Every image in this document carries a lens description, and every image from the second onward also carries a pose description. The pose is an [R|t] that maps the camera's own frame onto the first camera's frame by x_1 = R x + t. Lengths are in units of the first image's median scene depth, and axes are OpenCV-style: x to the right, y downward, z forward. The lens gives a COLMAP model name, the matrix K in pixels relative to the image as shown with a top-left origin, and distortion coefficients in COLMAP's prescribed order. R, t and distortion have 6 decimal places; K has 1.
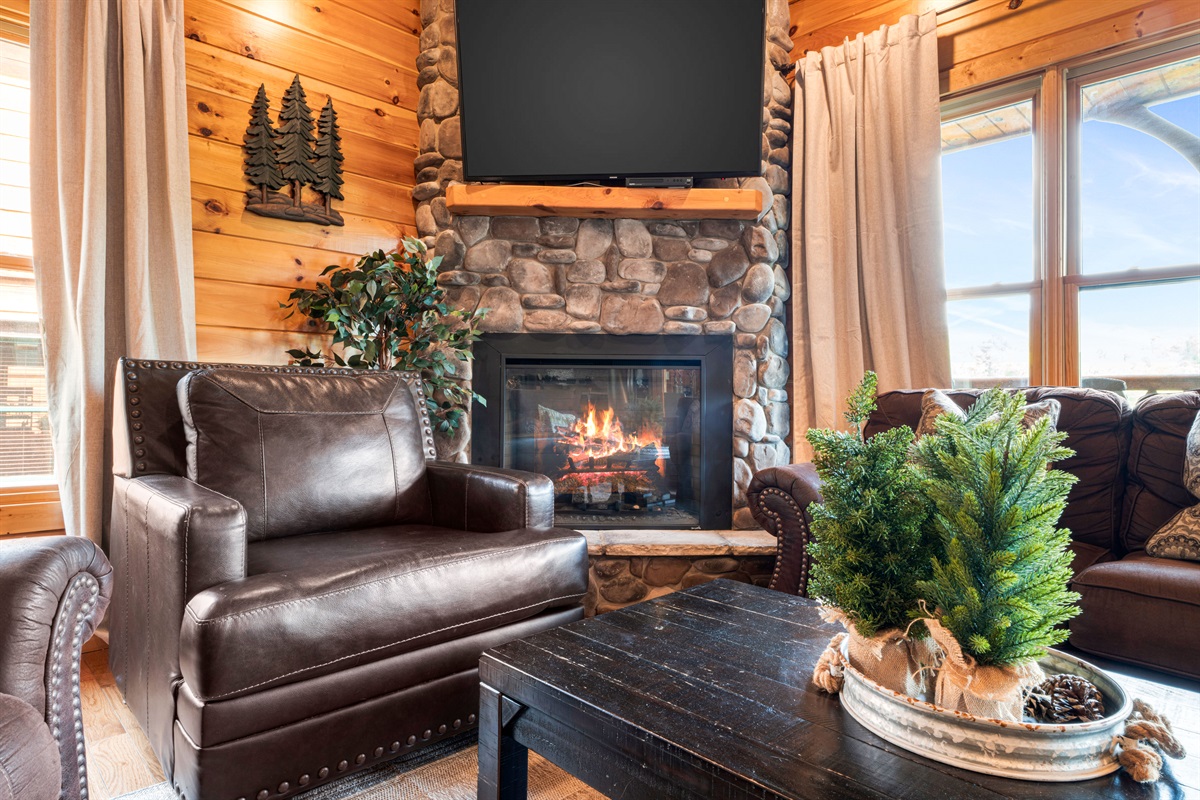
lens RADIAL K [[682.6, 0, 600.0], [0, 682.6, 400.0], [0, 0, 1]] dist [-0.001333, 0.000555]
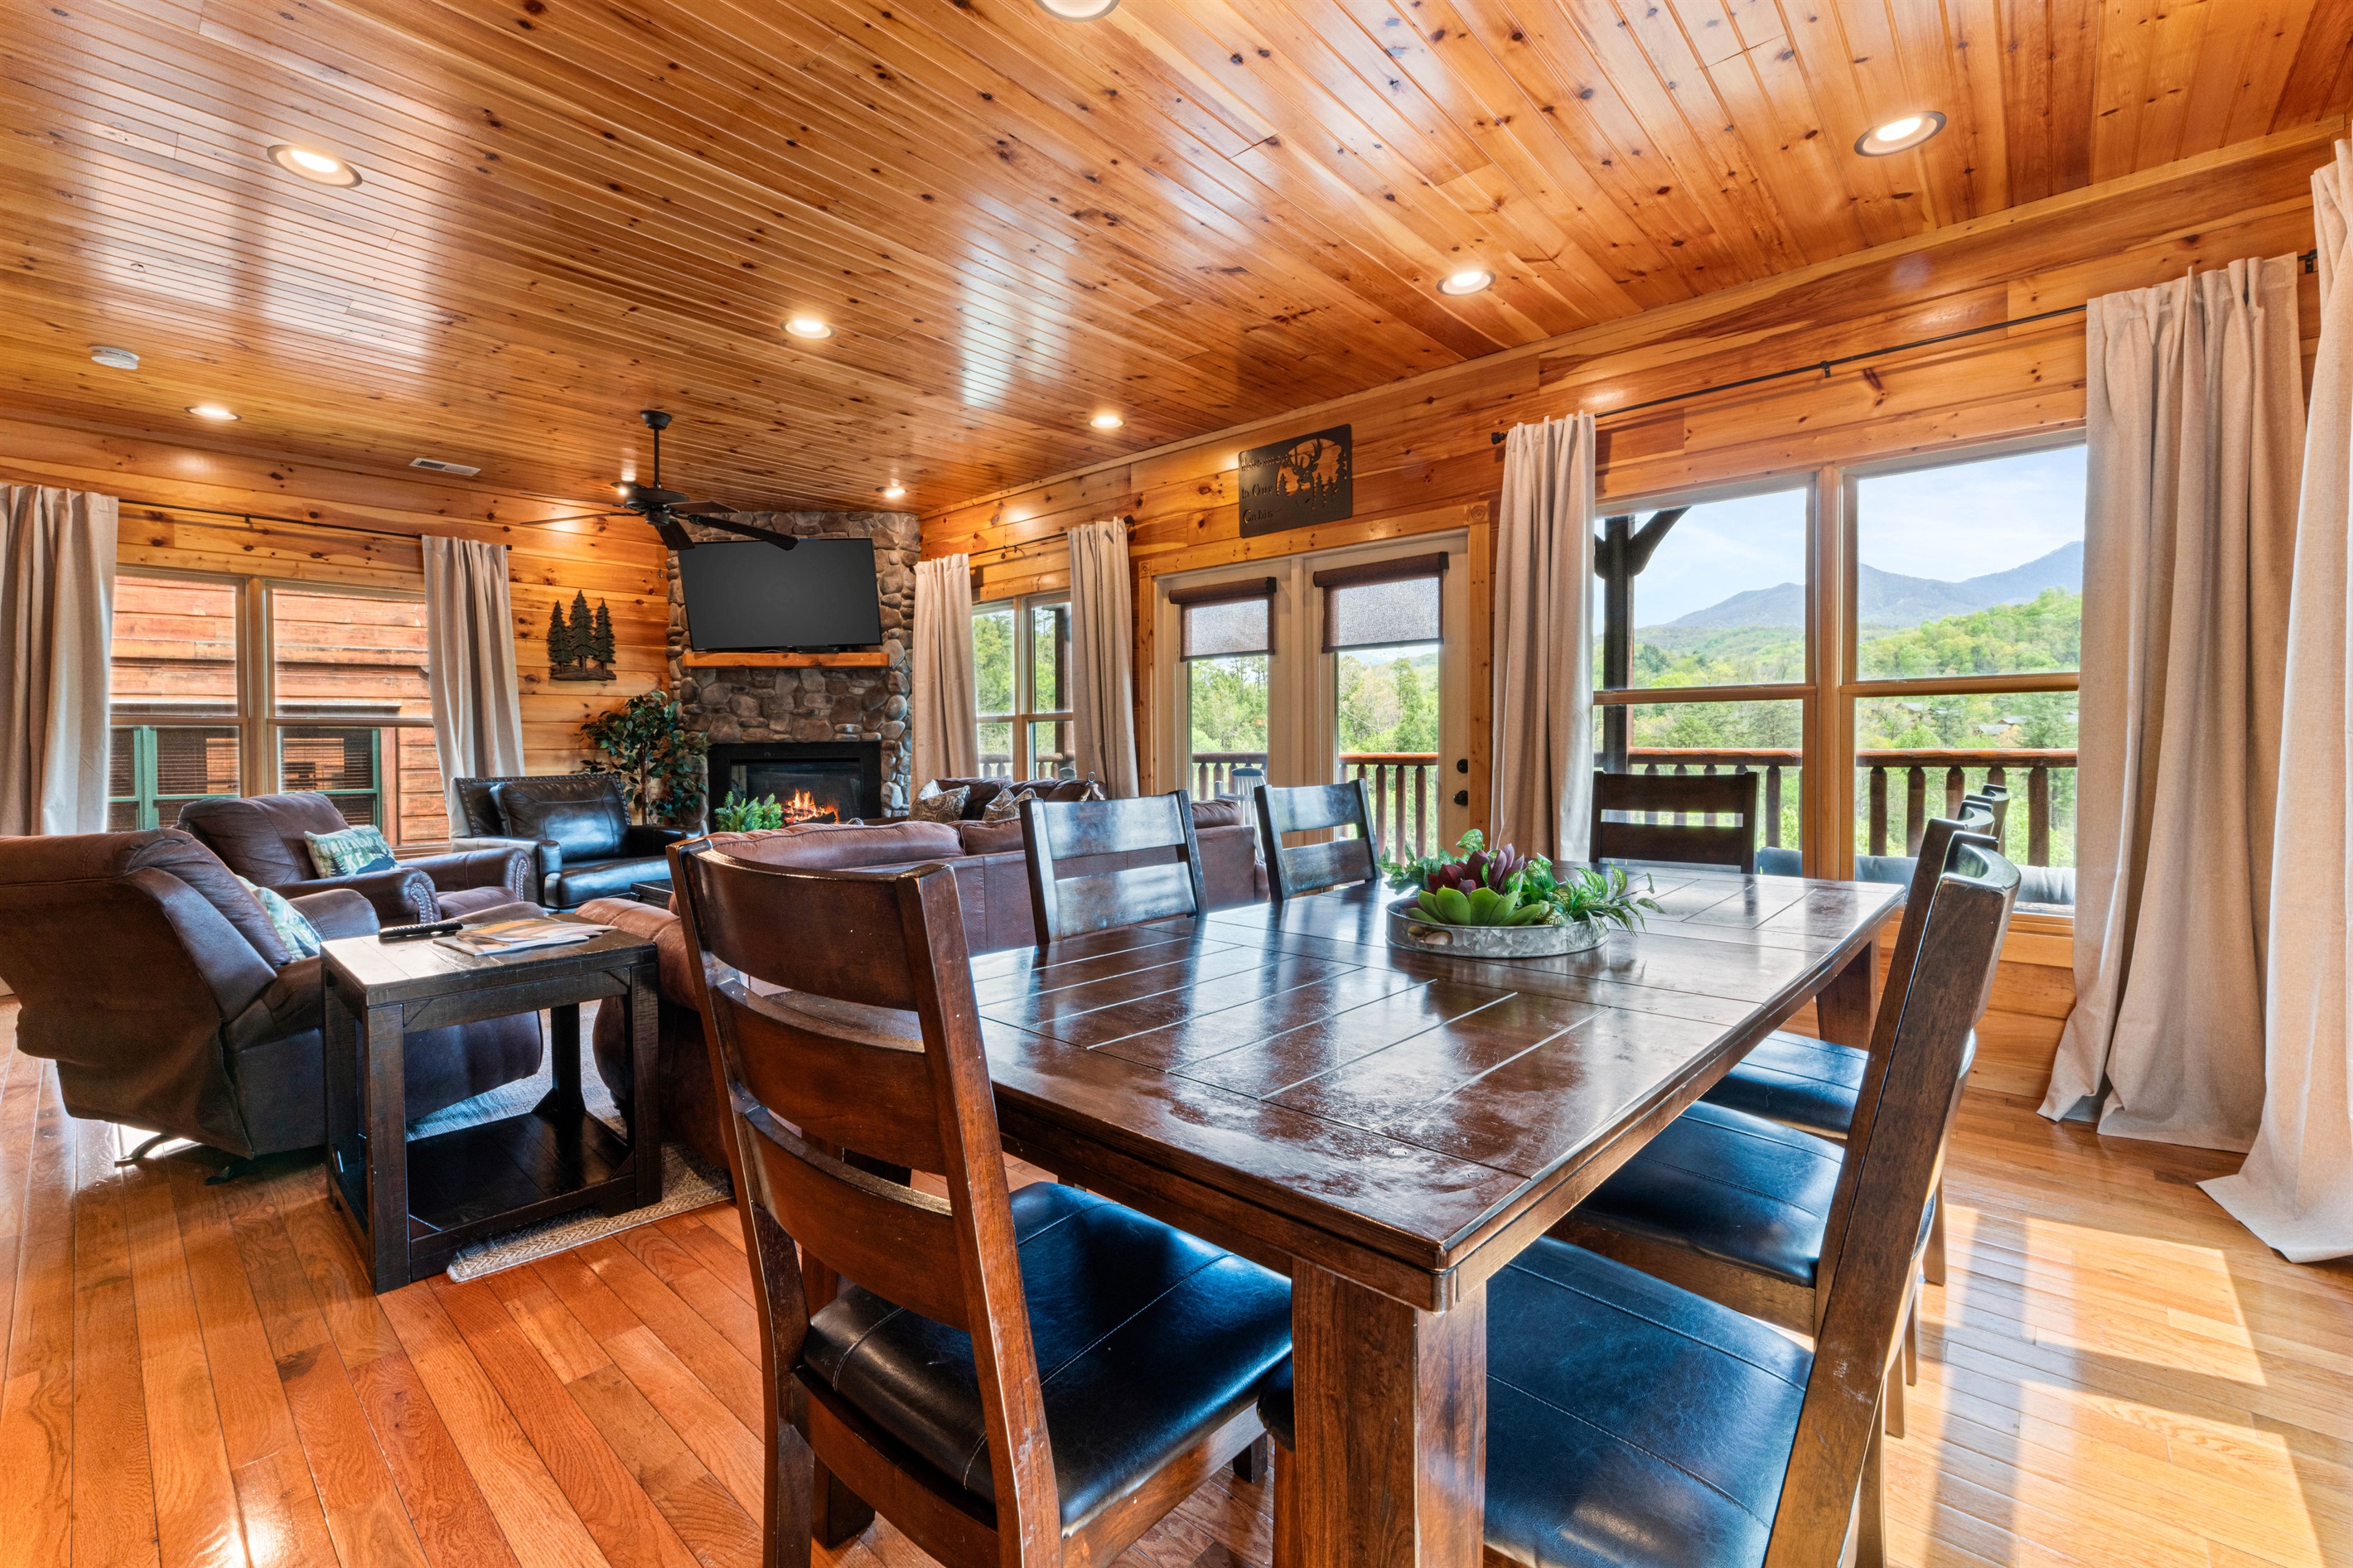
lens RADIAL K [[986.4, 0, 1176.5], [0, 986.4, 784.0], [0, 0, 1]] dist [-0.000196, -0.000077]
pose [[0.997050, -0.025157, 0.072521, 0.712683], [0.023096, 0.999309, 0.029117, -0.048086], [-0.073204, -0.027356, 0.996942, -1.315989]]
